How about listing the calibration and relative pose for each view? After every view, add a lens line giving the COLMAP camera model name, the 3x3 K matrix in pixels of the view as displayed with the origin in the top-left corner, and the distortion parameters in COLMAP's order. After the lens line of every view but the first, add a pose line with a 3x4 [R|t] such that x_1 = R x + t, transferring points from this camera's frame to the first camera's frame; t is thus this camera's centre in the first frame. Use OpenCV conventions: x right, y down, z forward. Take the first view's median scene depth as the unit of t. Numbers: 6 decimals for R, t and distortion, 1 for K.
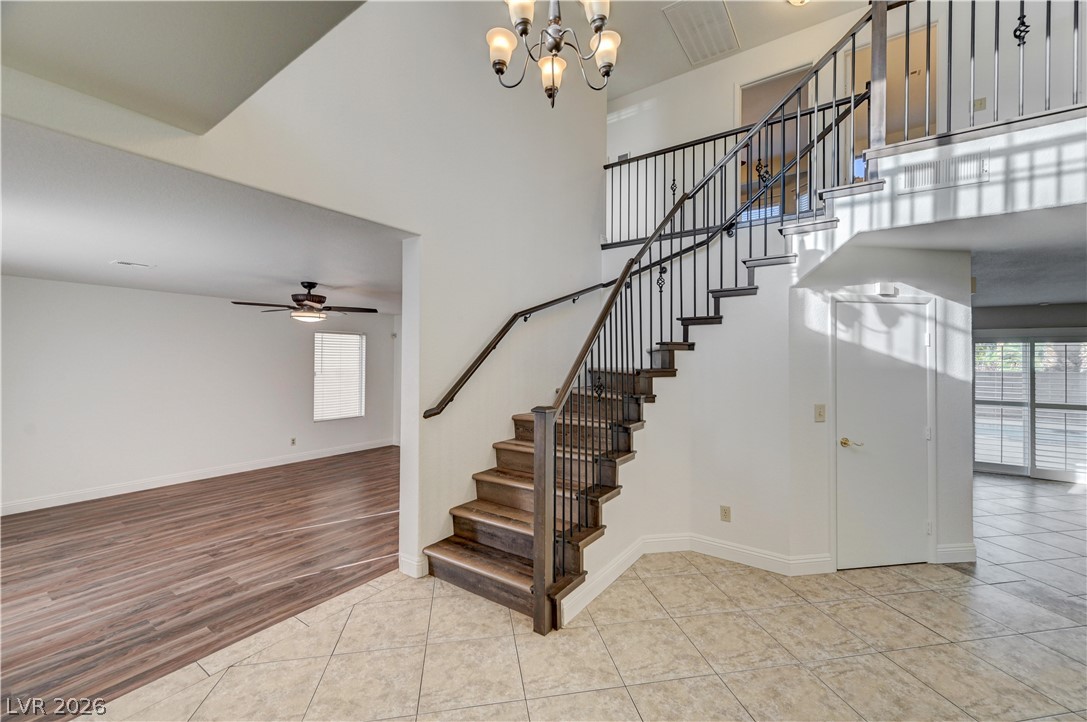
lens RADIAL K [[434.5, 0, 538.4], [0, 434.5, 360.5], [0, 0, 1]] dist [0.003416, 0.000336]
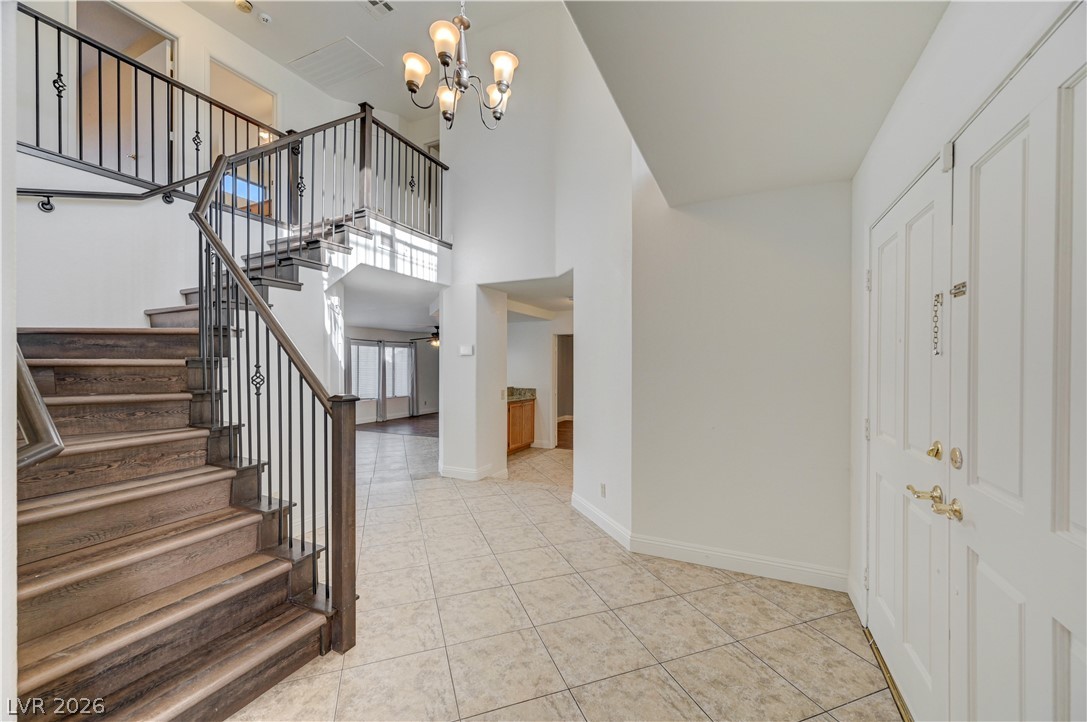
lens RADIAL K [[426.4, 0, 545.2], [0, 426.4, 365.1], [0, 0, 1]] dist [0.004337, 0.000161]
pose [[-0.163740, -0.007821, 0.986473, -0.843884], [0.004862, 0.999950, 0.008735, 0.036030], [-0.986492, 0.006227, -0.163694, 0.679459]]
